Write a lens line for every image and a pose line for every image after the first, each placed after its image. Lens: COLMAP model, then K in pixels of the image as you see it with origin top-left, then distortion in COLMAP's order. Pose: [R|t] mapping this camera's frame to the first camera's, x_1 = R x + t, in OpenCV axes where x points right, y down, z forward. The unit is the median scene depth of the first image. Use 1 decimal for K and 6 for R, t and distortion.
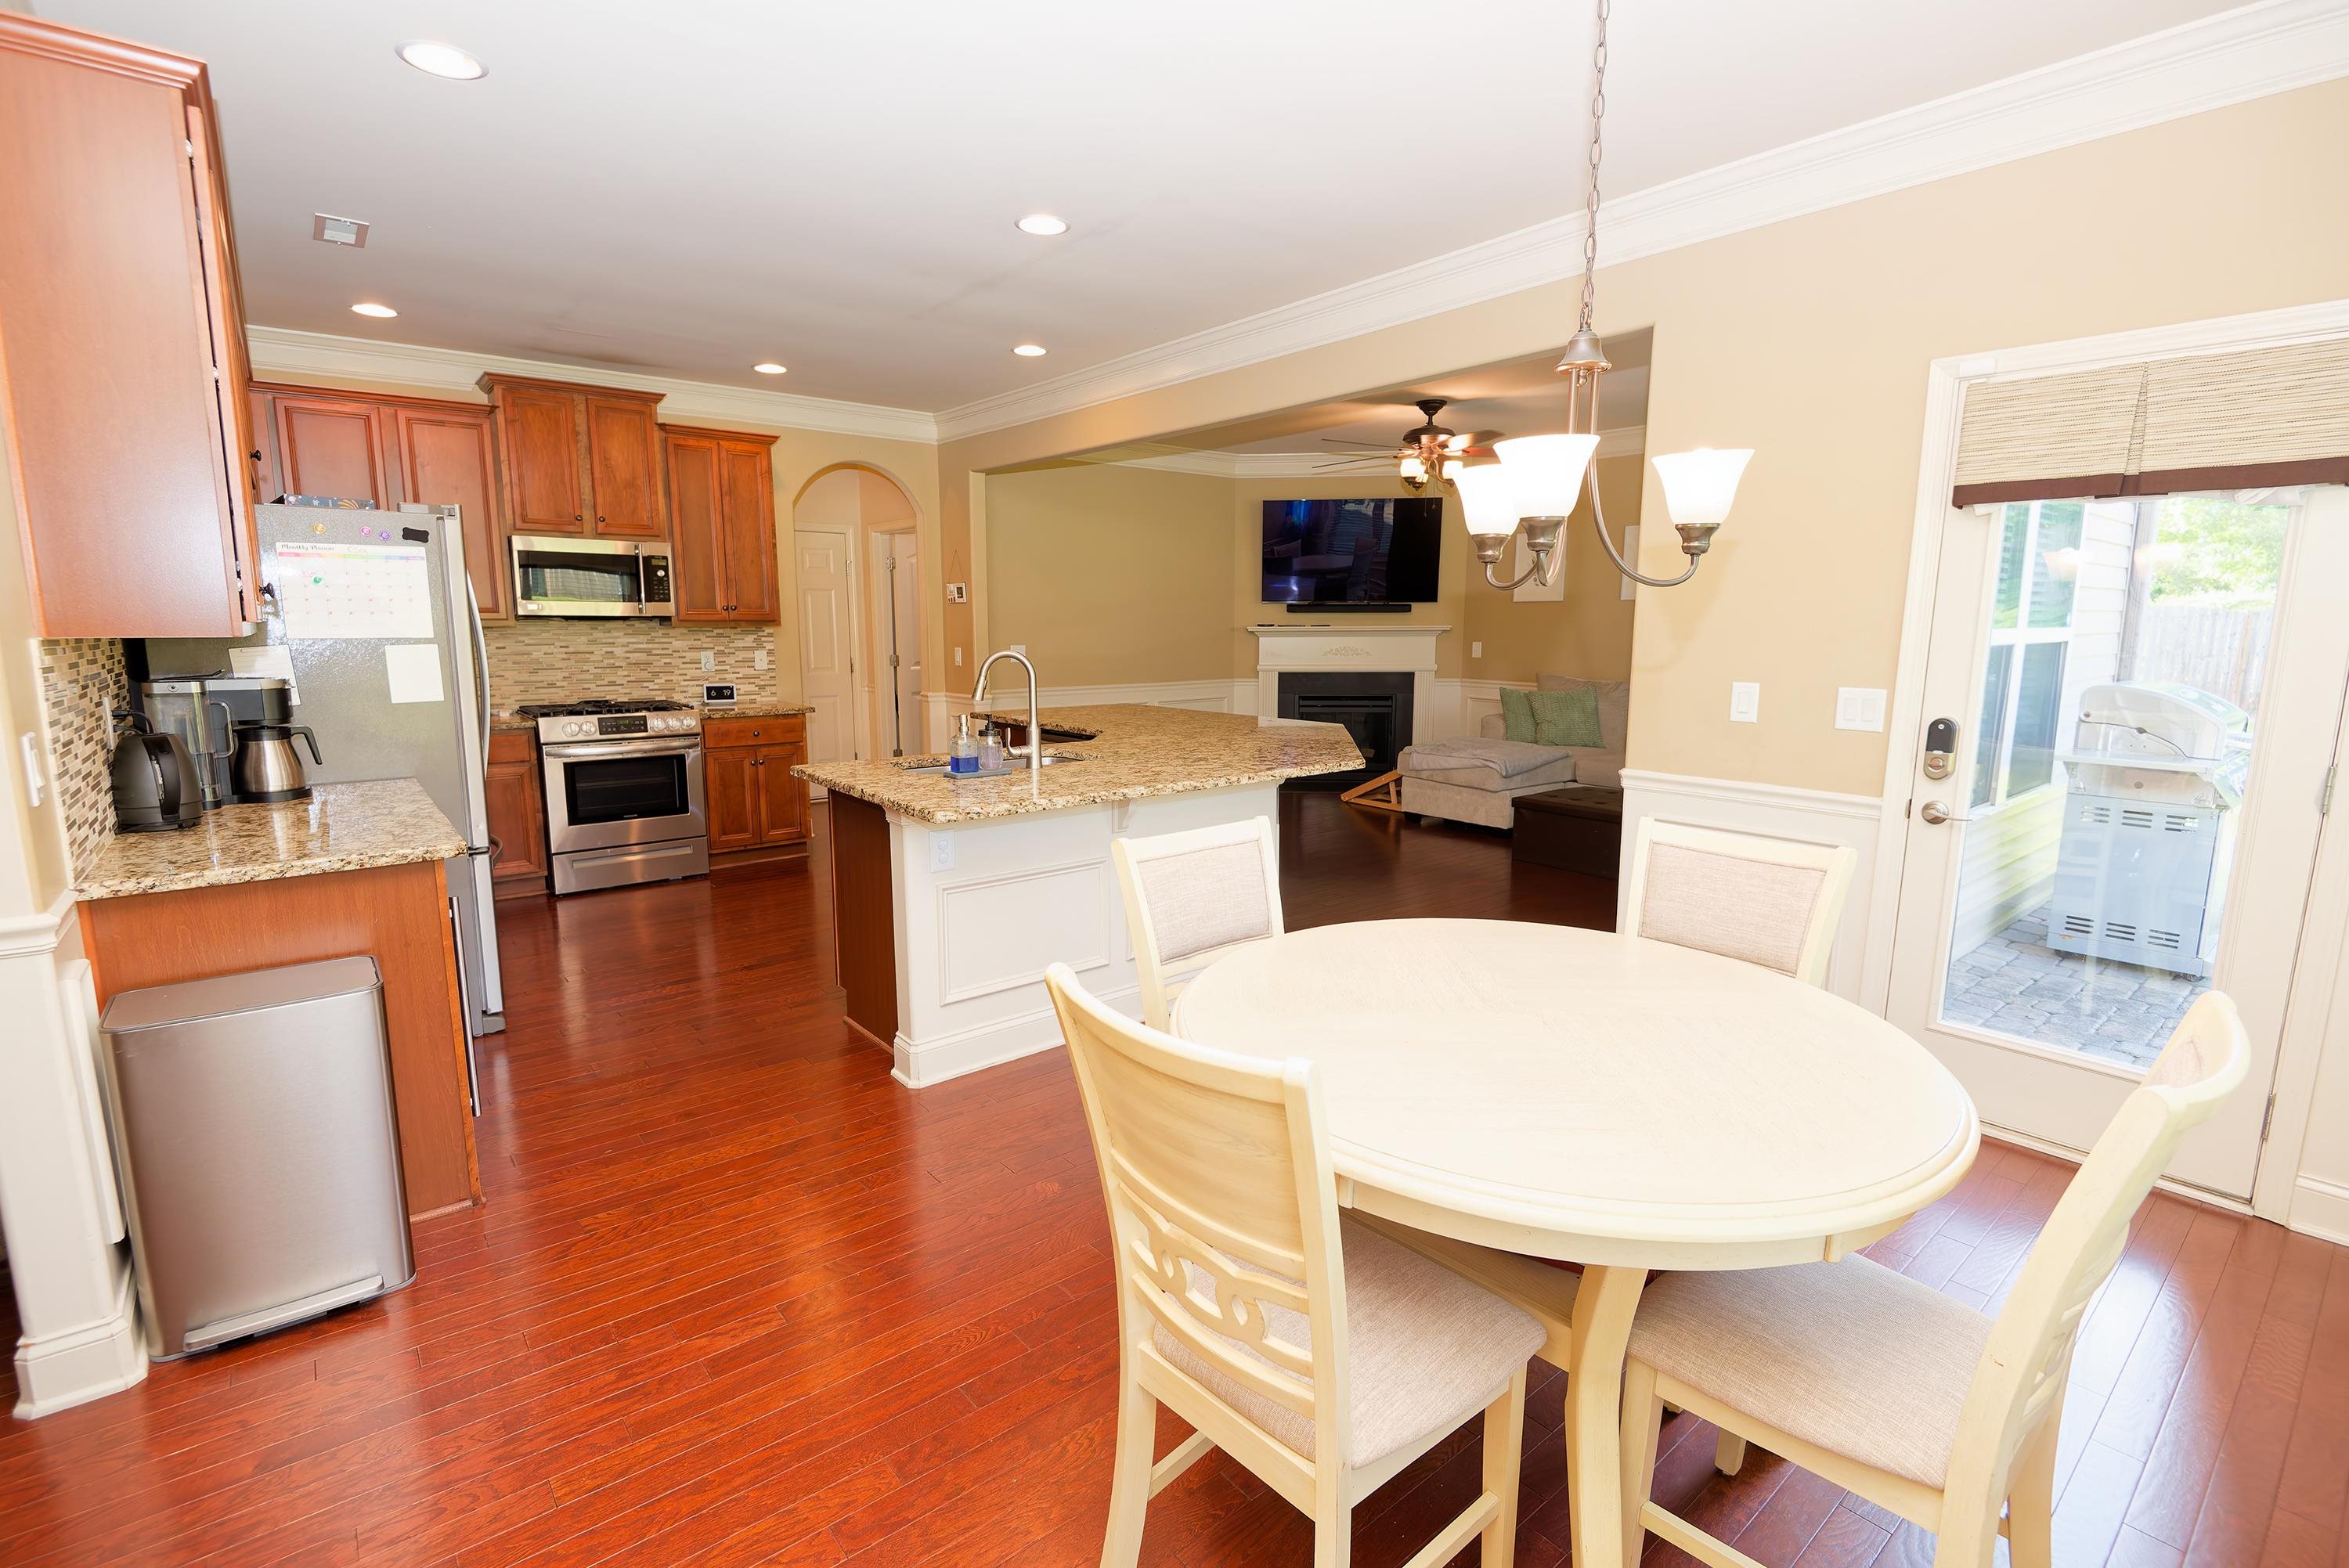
lens RADIAL K [[1067.9, 0, 1175.2], [0, 1067.9, 792.6], [0, 0, 1]] dist [-0.000038, -0.005958]
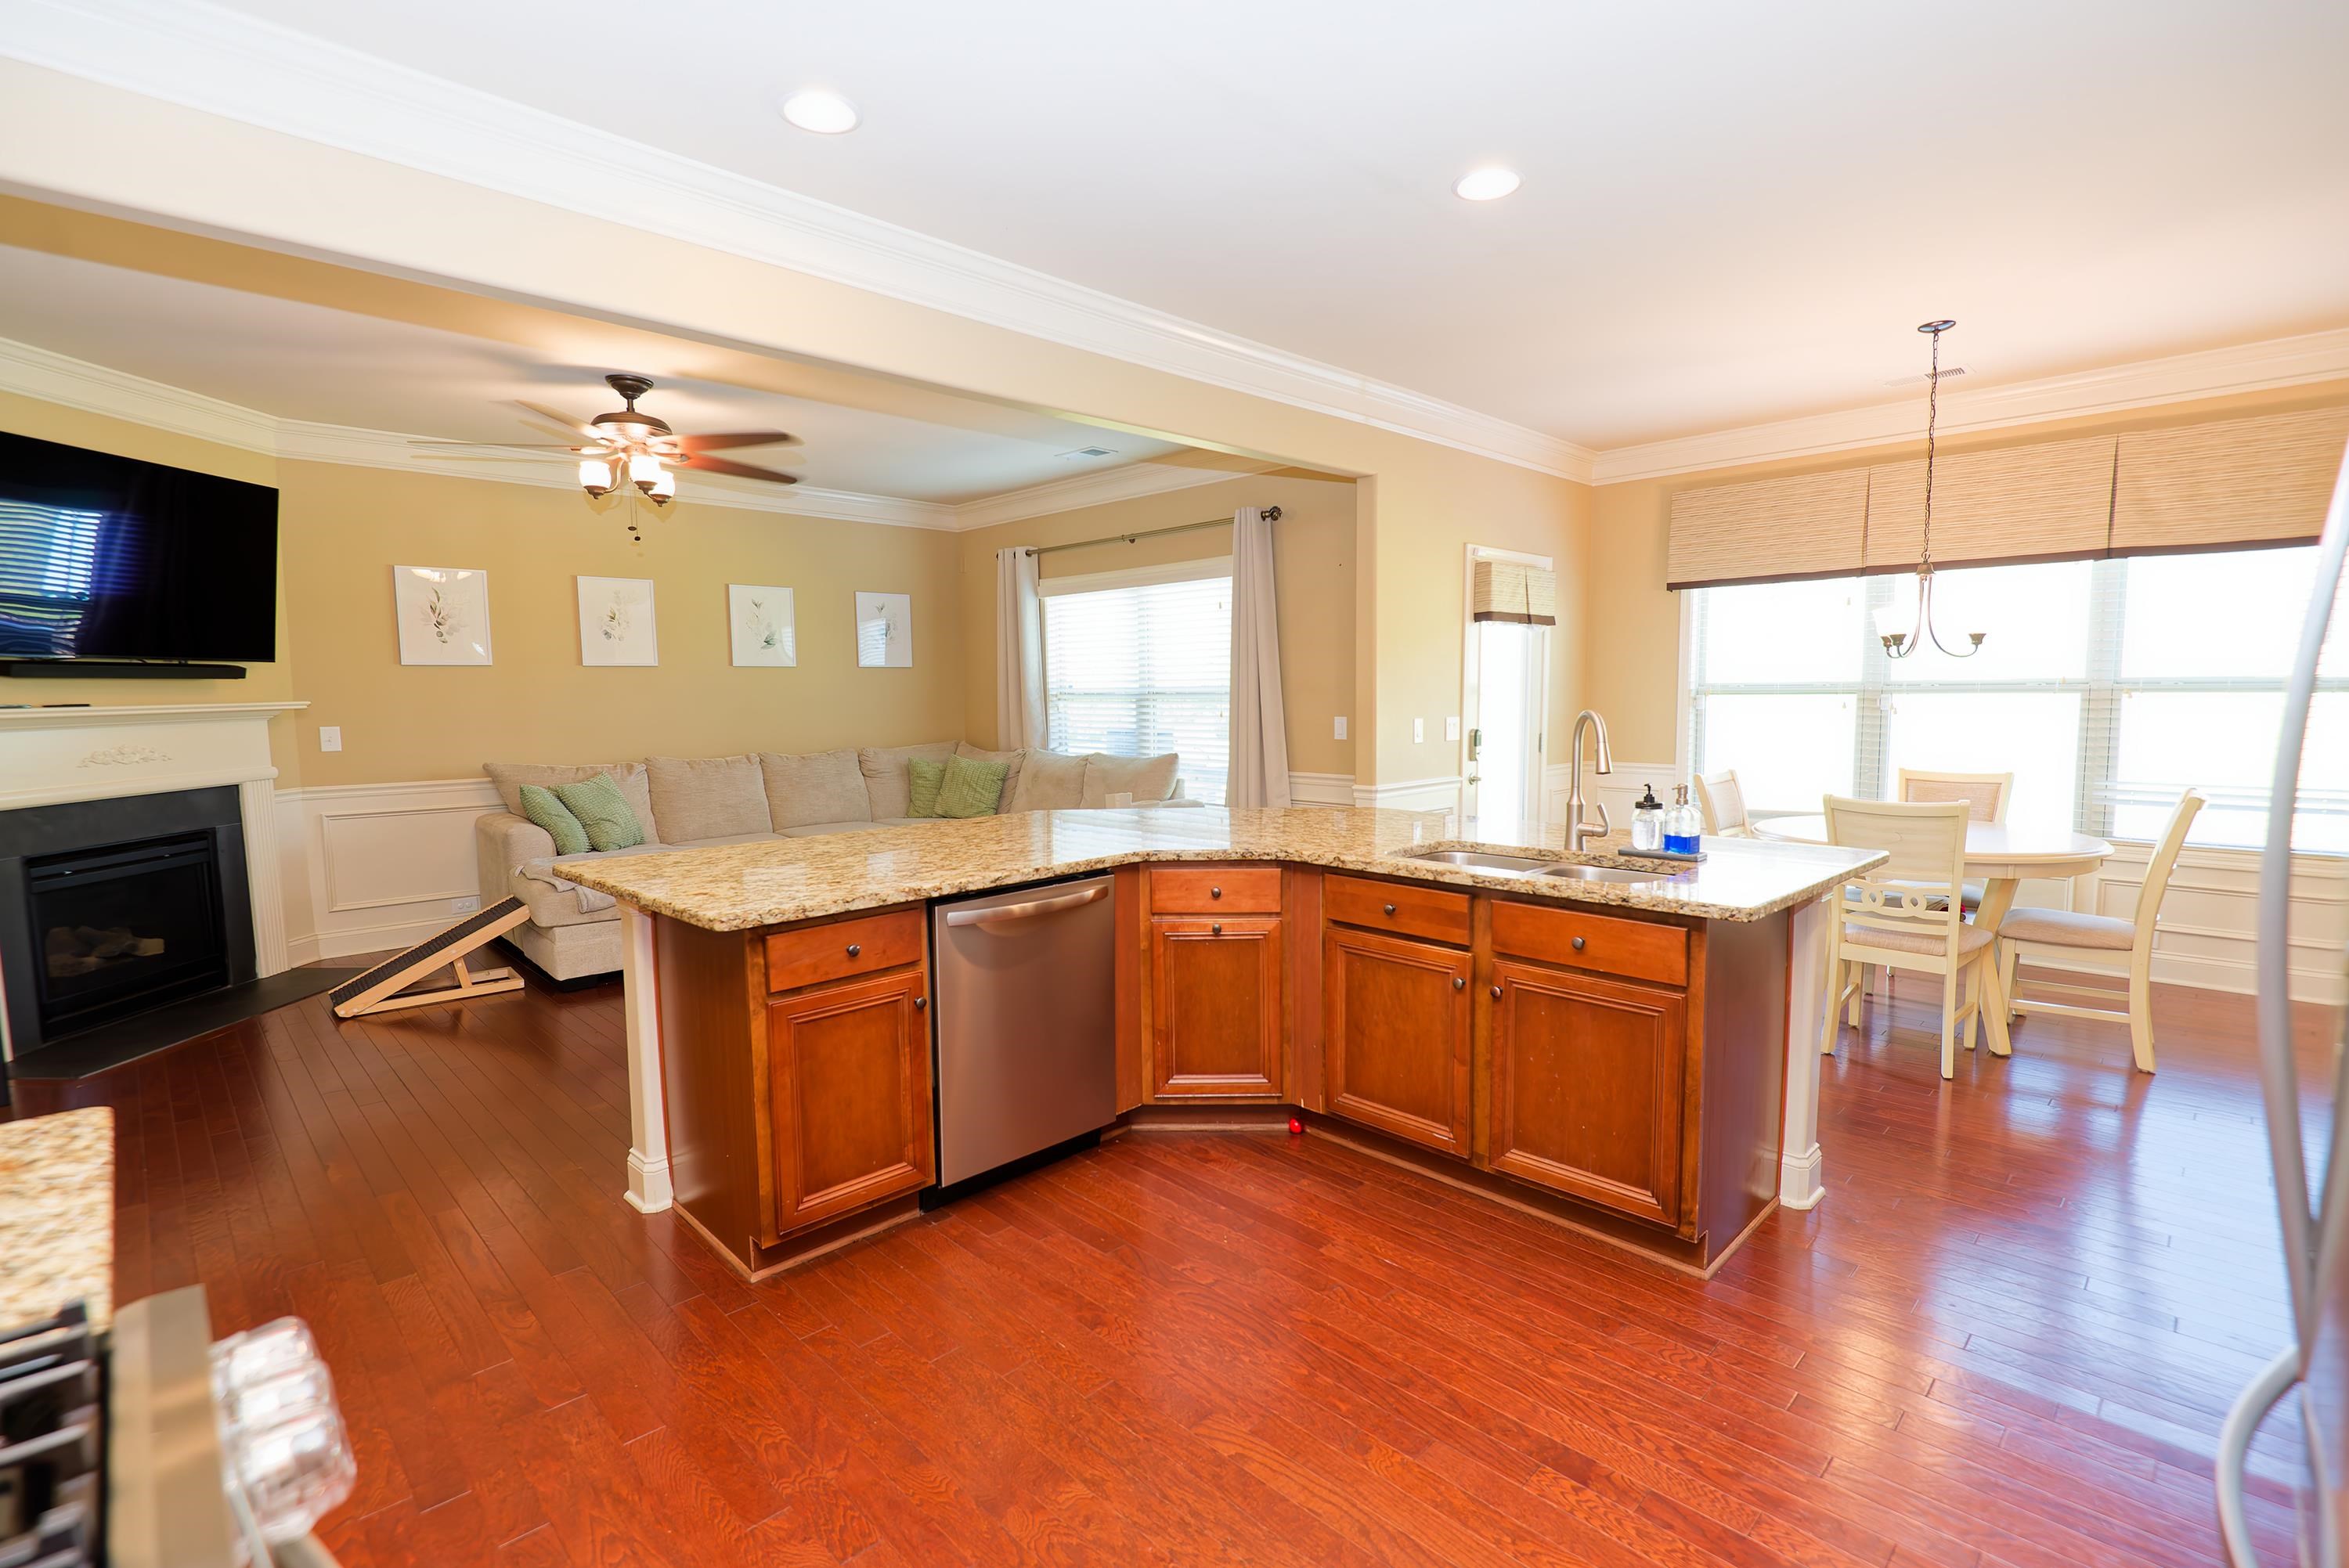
lens RADIAL K [[1067.9, 0, 1181.0], [0, 1067.9, 785.7], [0, 0, 1]] dist [-0.000038, -0.005958]
pose [[-0.090874, -0.091261, 0.991672, -0.548775], [0.169416, 0.979860, 0.105699, -0.125585], [-0.981346, 0.177611, -0.073583, 0.798003]]
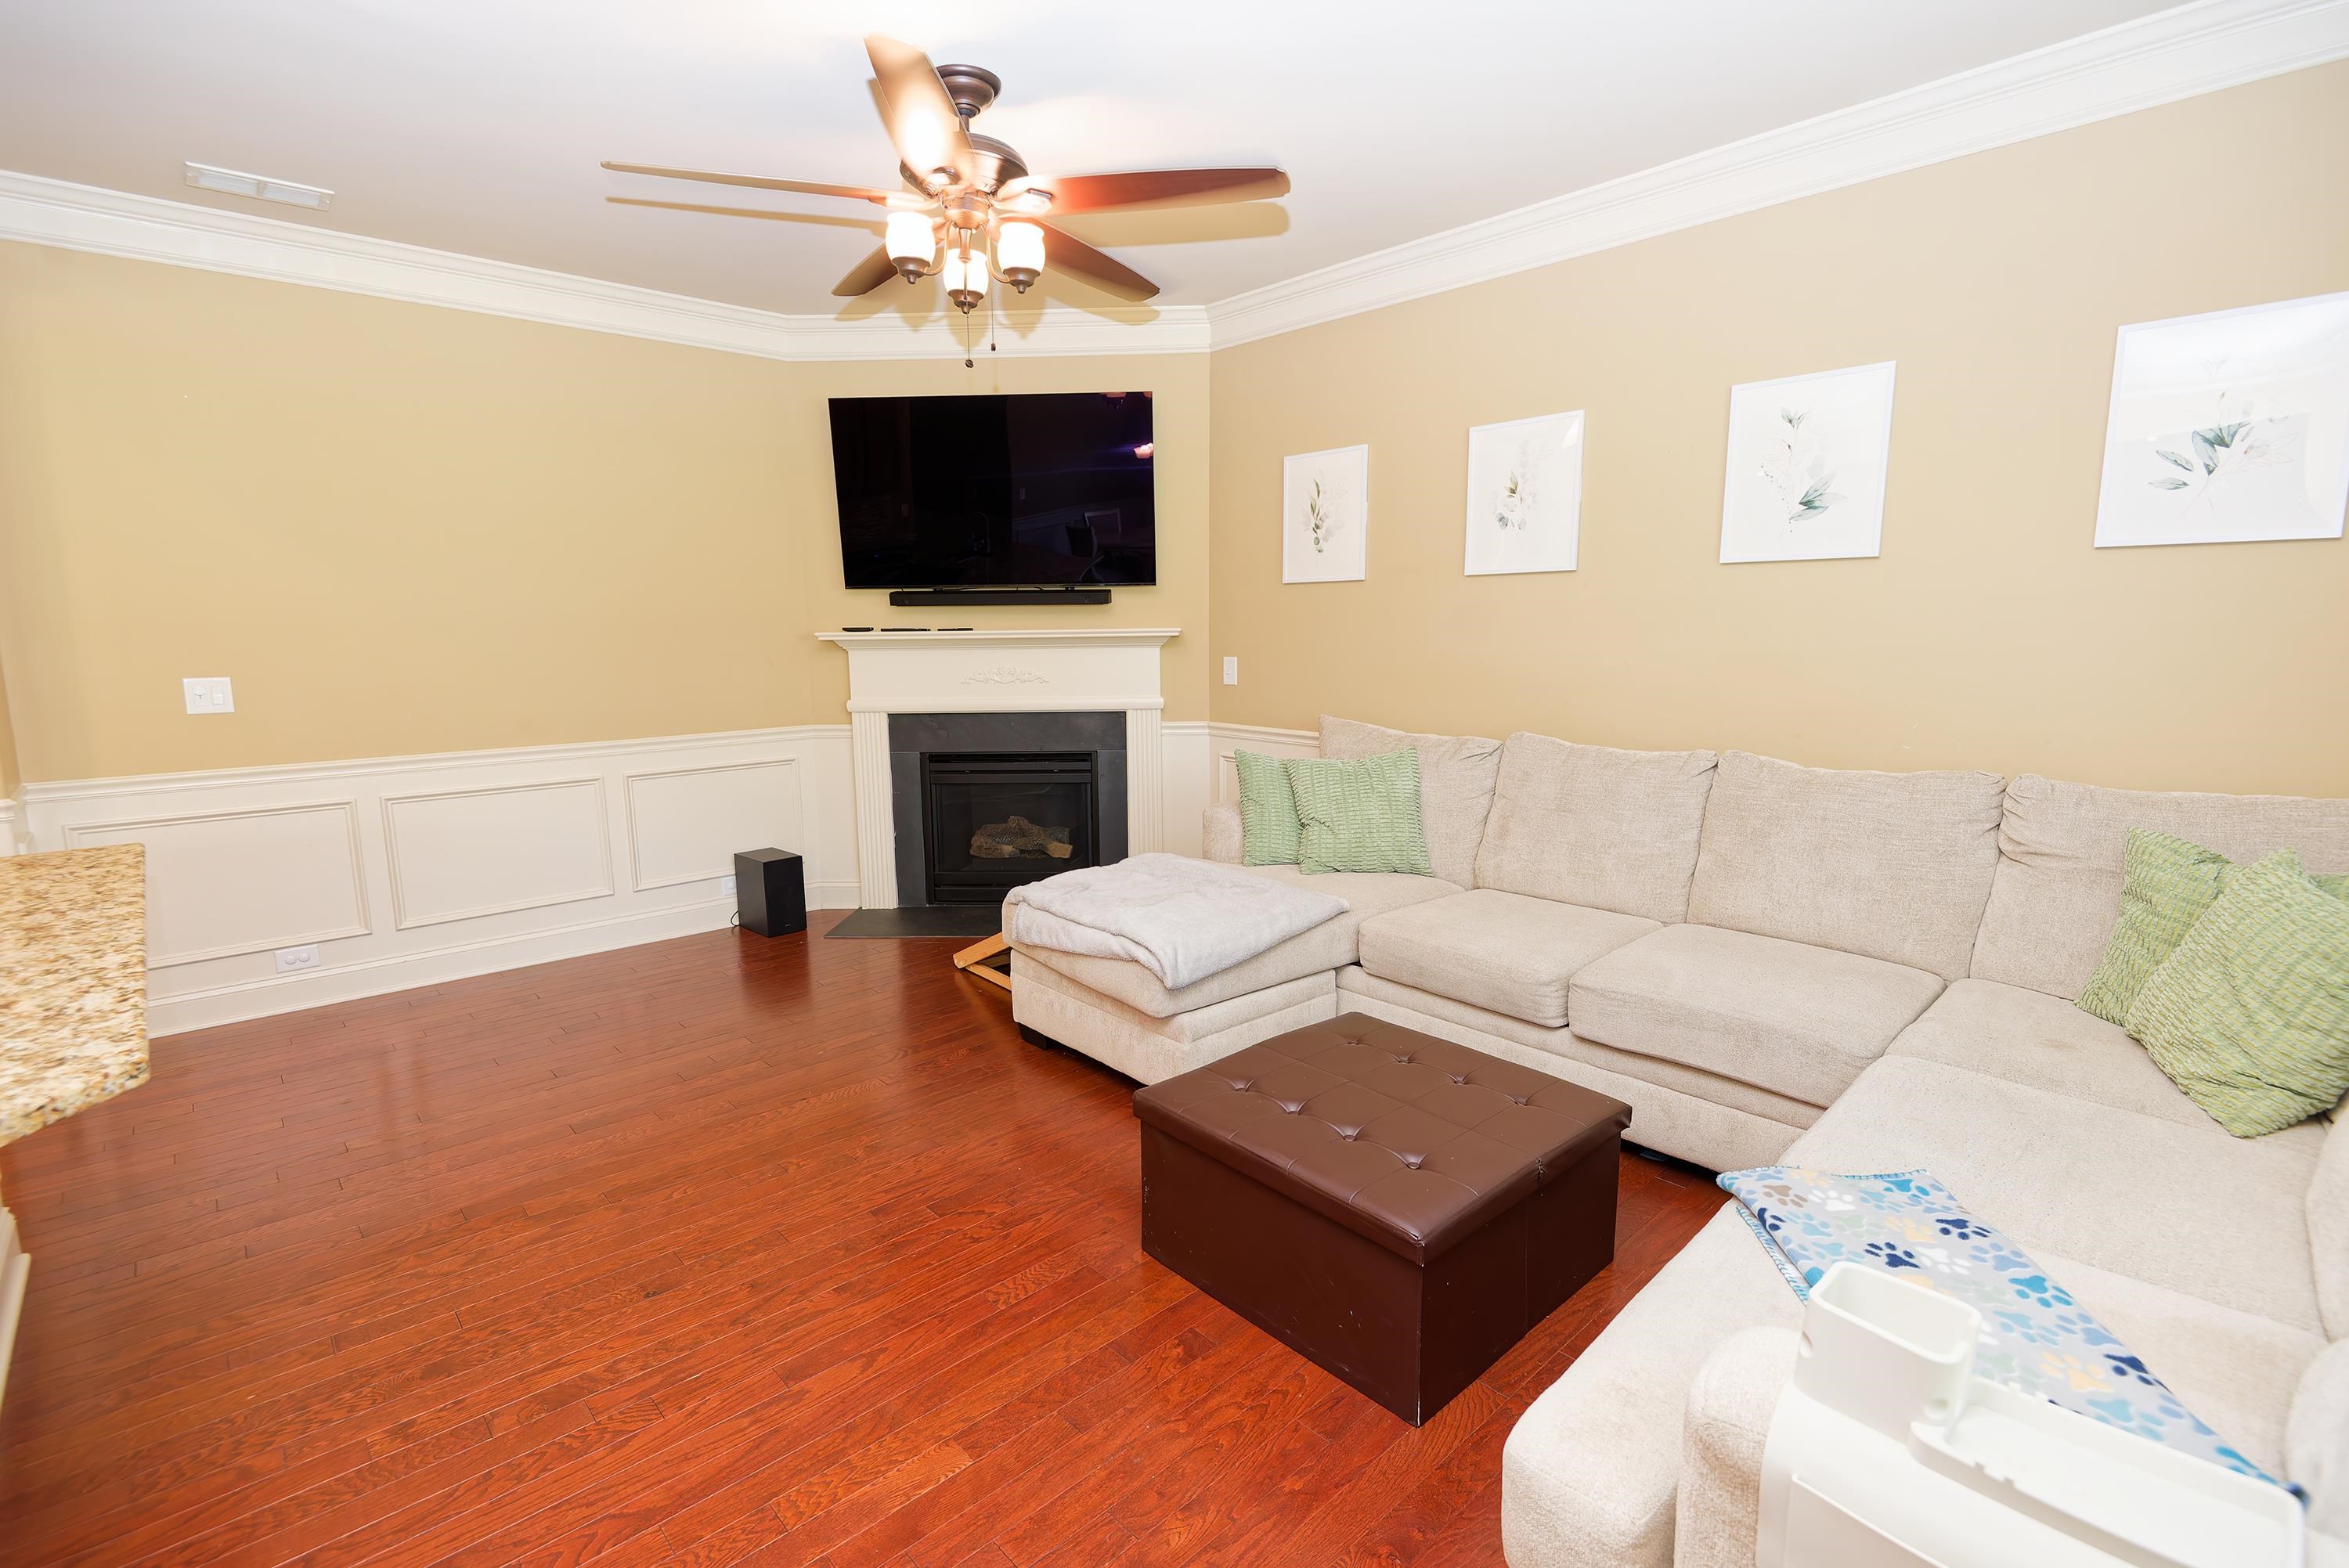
lens RADIAL K [[1067.9, 0, 1177.2], [0, 1067.9, 784.3], [0, 0, 1]] dist [-0.000038, -0.005958]
pose [[0.998363, -0.019805, 0.053654, 0.318139], [0.020188, 0.999774, -0.006616, -0.101263], [-0.053511, 0.007688, 0.998538, 0.635696]]
